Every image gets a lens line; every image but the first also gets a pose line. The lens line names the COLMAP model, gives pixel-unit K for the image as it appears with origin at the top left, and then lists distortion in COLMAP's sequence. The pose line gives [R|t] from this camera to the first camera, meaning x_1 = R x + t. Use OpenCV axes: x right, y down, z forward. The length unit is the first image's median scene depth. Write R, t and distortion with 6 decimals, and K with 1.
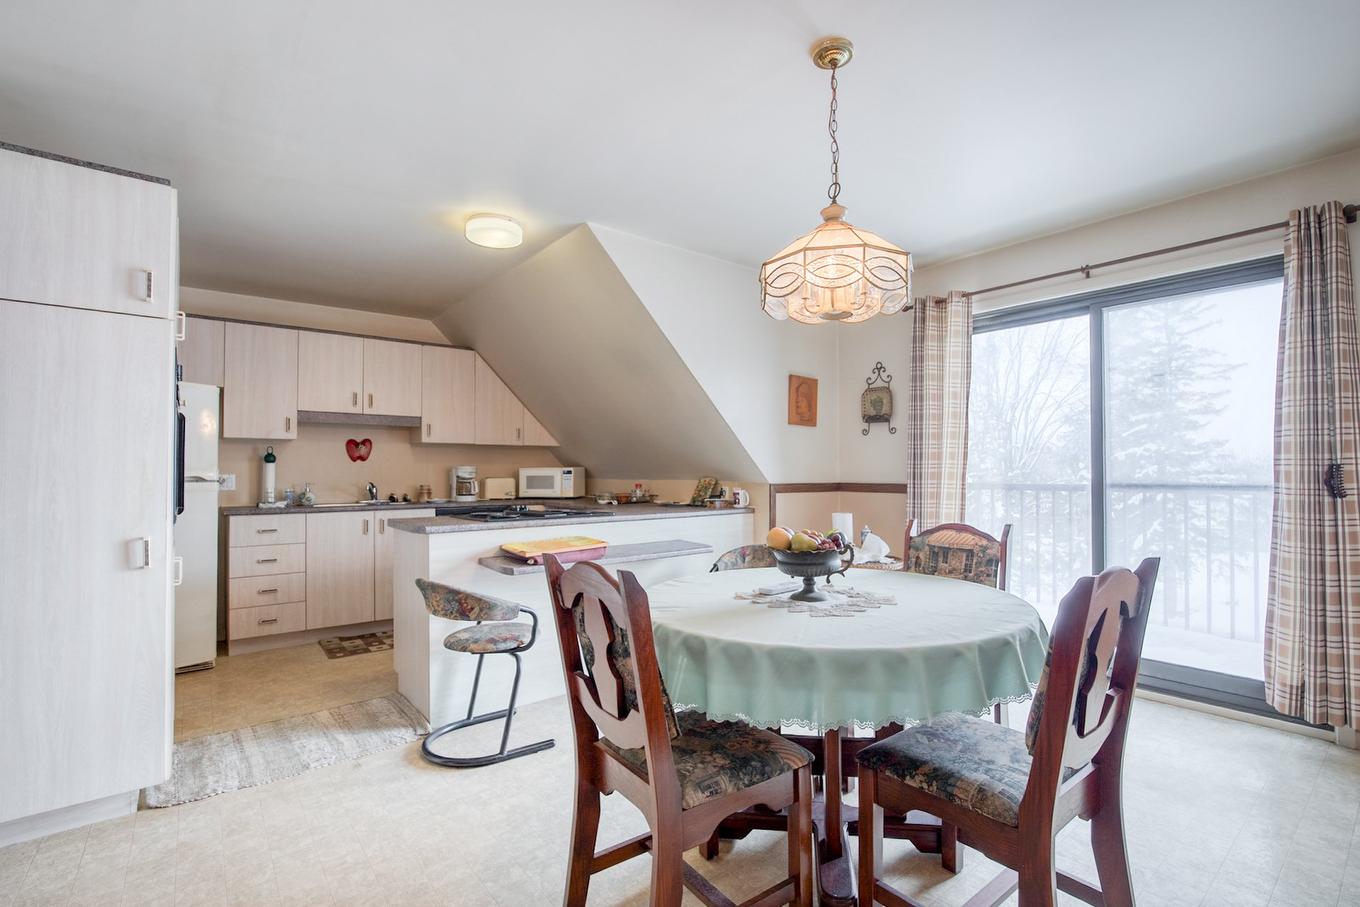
lens RADIAL K [[649.1, 0, 687.8], [0, 649.1, 459.3], [0, 0, 1]] dist [-0.027405, -0.000330]
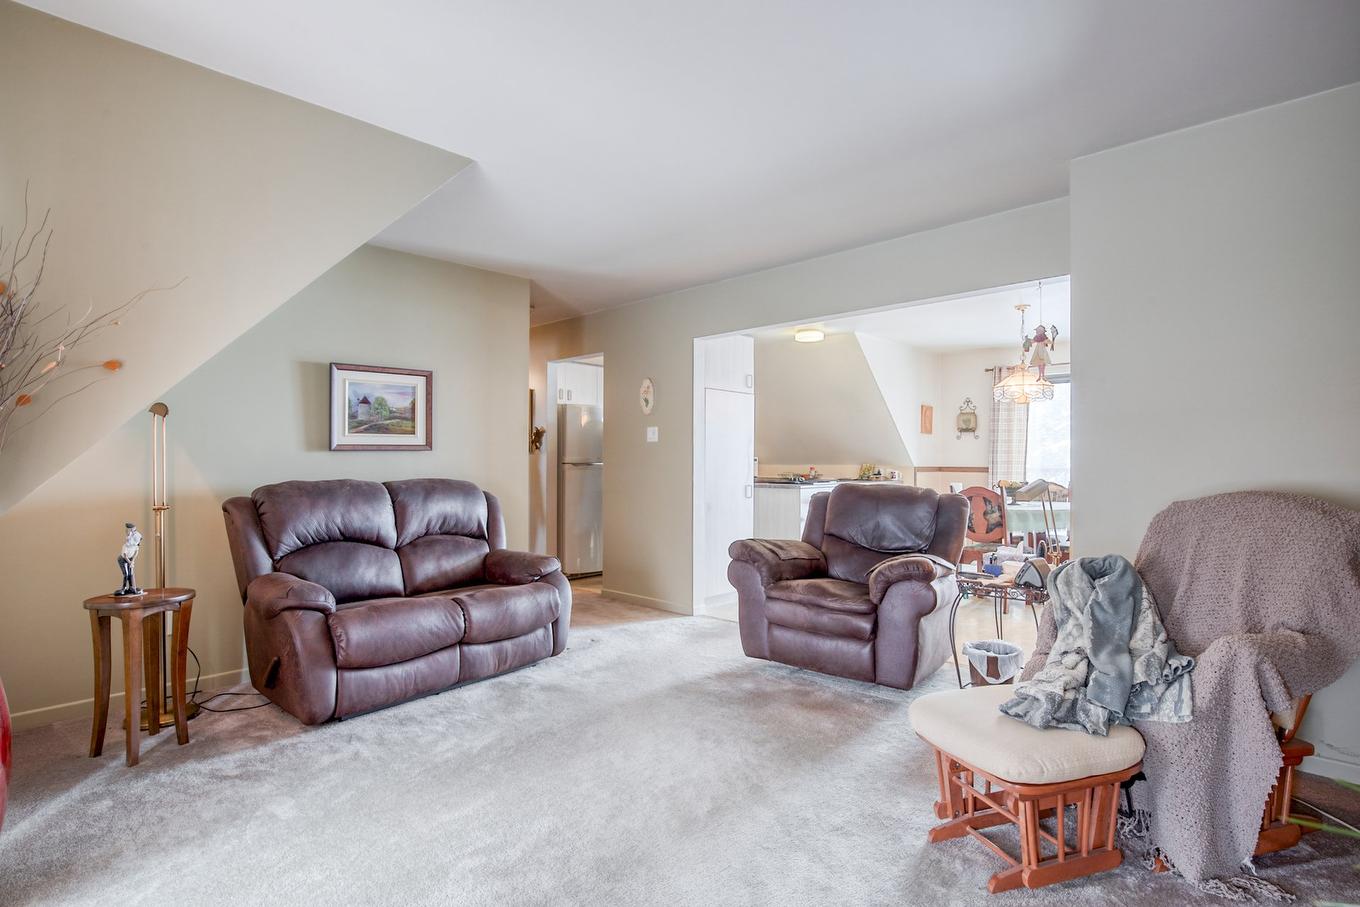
lens RADIAL K [[649.1, 0, 687.8], [0, 649.1, 459.3], [0, 0, 1]] dist [-0.027405, -0.000330]
pose [[0.996003, 0.005069, 0.089175, -0.629050], [-0.006311, 0.999887, 0.013652, -0.002868], [-0.089096, -0.014160, 0.995922, -0.693870]]
